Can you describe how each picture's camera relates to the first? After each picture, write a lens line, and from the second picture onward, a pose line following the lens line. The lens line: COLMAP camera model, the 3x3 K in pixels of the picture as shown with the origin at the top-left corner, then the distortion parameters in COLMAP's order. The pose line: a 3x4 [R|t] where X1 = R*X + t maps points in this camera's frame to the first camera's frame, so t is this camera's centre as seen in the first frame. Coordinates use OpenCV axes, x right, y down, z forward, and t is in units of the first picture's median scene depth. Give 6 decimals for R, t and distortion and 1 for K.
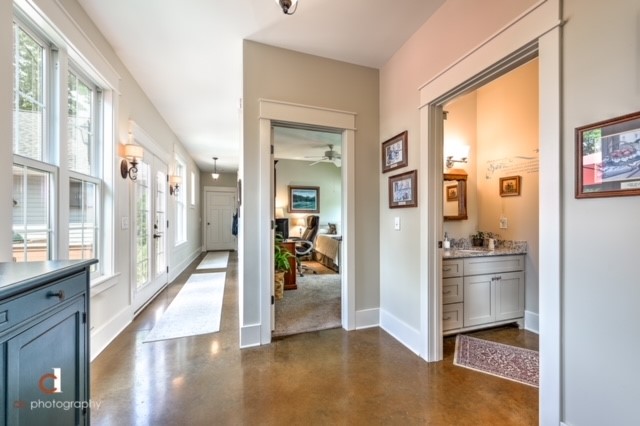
lens RADIAL K [[249.0, 0, 314.5], [0, 249.0, 218.5], [0, 0, 1]] dist [0.000841, -0.000049]
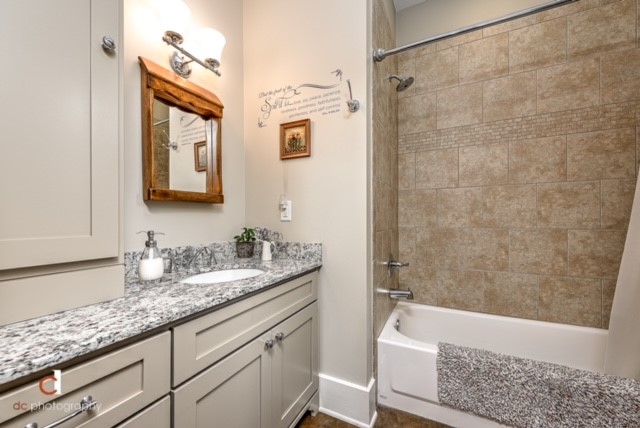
lens RADIAL K [[249.9, 0, 320.2], [0, 249.9, 218.4], [0, 0, 1]] dist [-0.003121, -0.000249]
pose [[0.692858, 0.001773, 0.721072, 0.429036], [0.003147, 0.999980, -0.005482, 0.038854], [-0.721068, 0.006067, 0.692838, 0.583362]]
